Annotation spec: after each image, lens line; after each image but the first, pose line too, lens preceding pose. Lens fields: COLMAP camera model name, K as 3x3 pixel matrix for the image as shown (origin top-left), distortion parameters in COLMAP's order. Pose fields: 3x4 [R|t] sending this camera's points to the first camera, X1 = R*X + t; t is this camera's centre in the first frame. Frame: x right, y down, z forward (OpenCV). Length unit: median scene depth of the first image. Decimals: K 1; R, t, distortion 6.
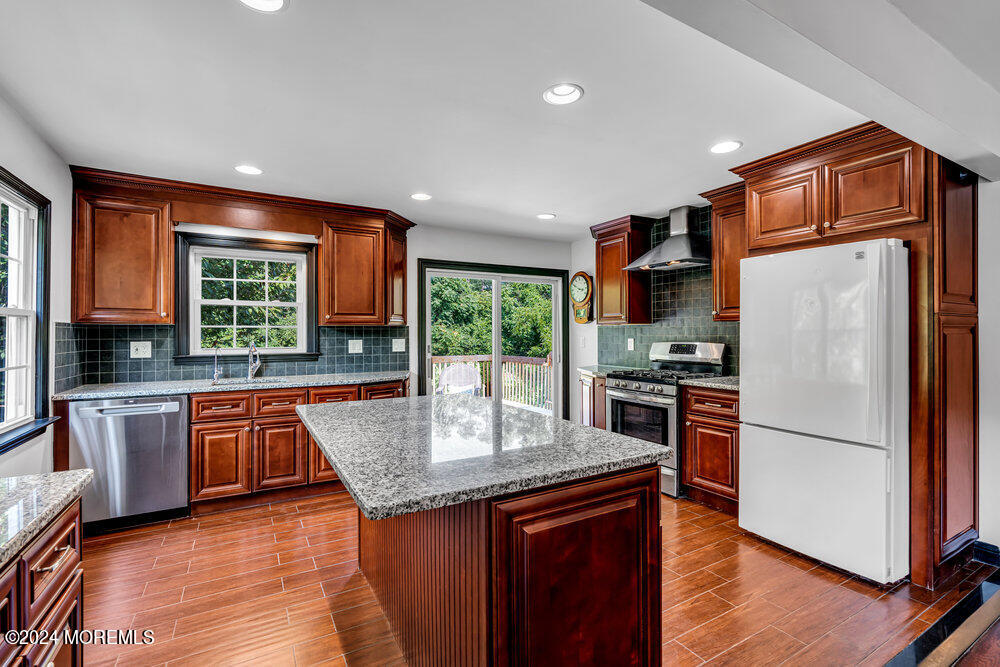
lens RADIAL K [[446.8, 0, 501.6], [0, 446.8, 331.6], [0, 0, 1]] dist [-0.006330, 0.001792]
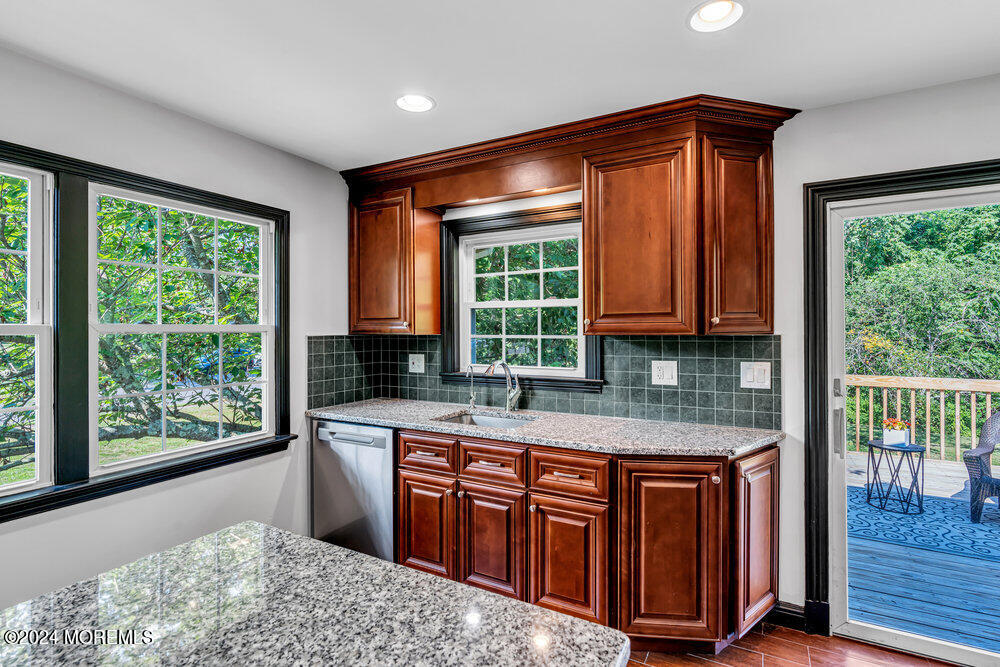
lens RADIAL K [[471.3, 0, 500.1], [0, 471.3, 330.5], [0, 0, 1]] dist [-0.001471, 0.000247]
pose [[0.523438, 0.000159, -0.852064, 0.066986], [0.005376, 0.999979, 0.003490, -0.024256], [0.852047, -0.006408, 0.523426, 0.577130]]
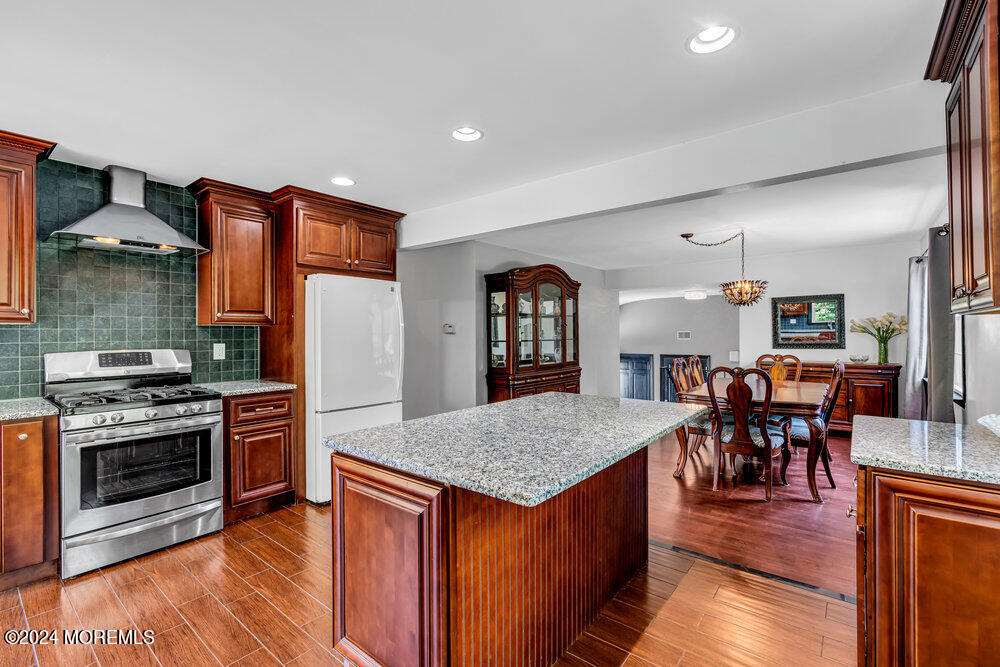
lens RADIAL K [[446.8, 0, 501.6], [0, 446.8, 331.6], [0, 0, 1]] dist [-0.006330, 0.001792]
pose [[-0.362321, 0.006676, 0.932029, -0.530167], [0.003676, 0.999977, -0.005734, -0.000588], [-0.932046, 0.001348, -0.362338, 0.714175]]
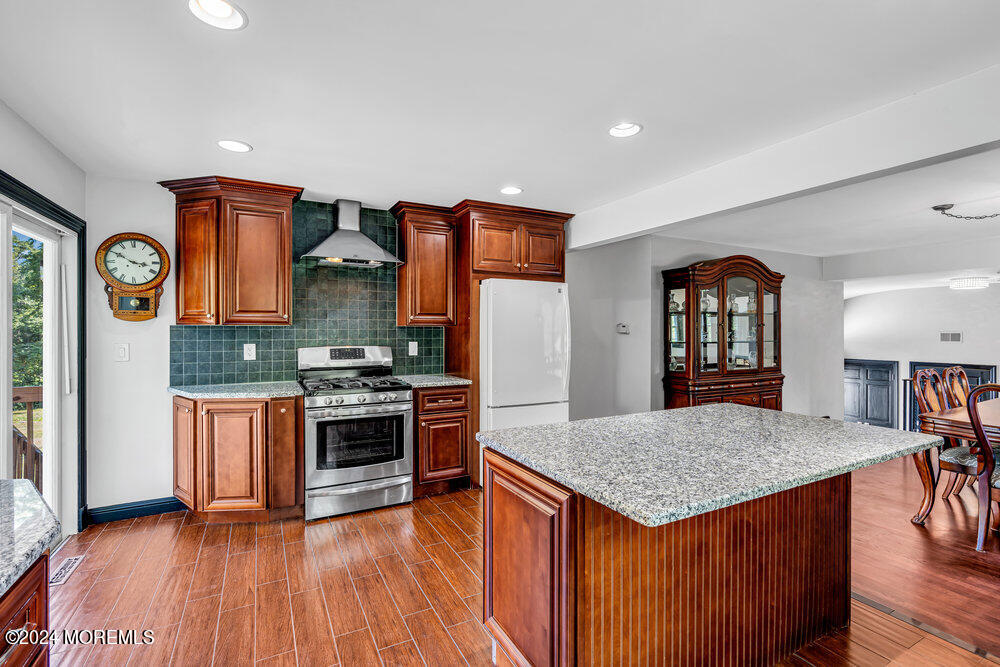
lens RADIAL K [[458.4, 0, 500.7], [0, 458.4, 332.0], [0, 0, 1]] dist [-0.004748, 0.001388]
pose [[0.034625, -0.001883, 0.999399, -0.553150], [-0.003895, 0.999990, 0.002019, -0.009677], [-0.999393, -0.003962, 0.034618, 0.676821]]
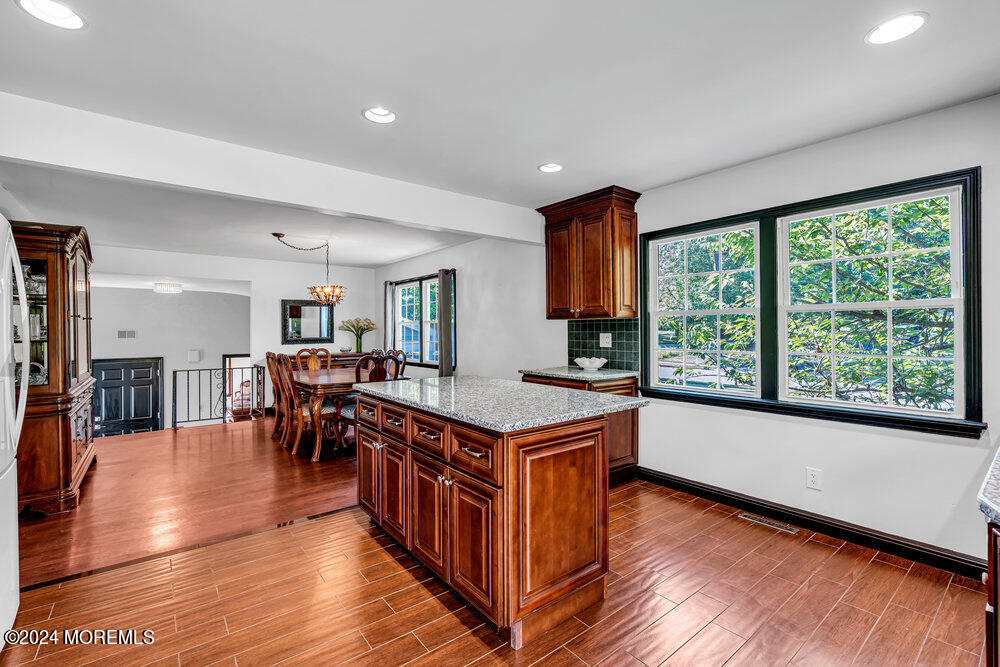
lens RADIAL K [[446.8, 0, 501.6], [0, 446.8, 331.6], [0, 0, 1]] dist [-0.006330, 0.001792]
pose [[-0.989800, 0.006931, -0.142294, -0.000358], [0.006971, 0.999976, 0.000218, 0.008248], [0.142292, -0.000776, -0.989824, 1.146699]]
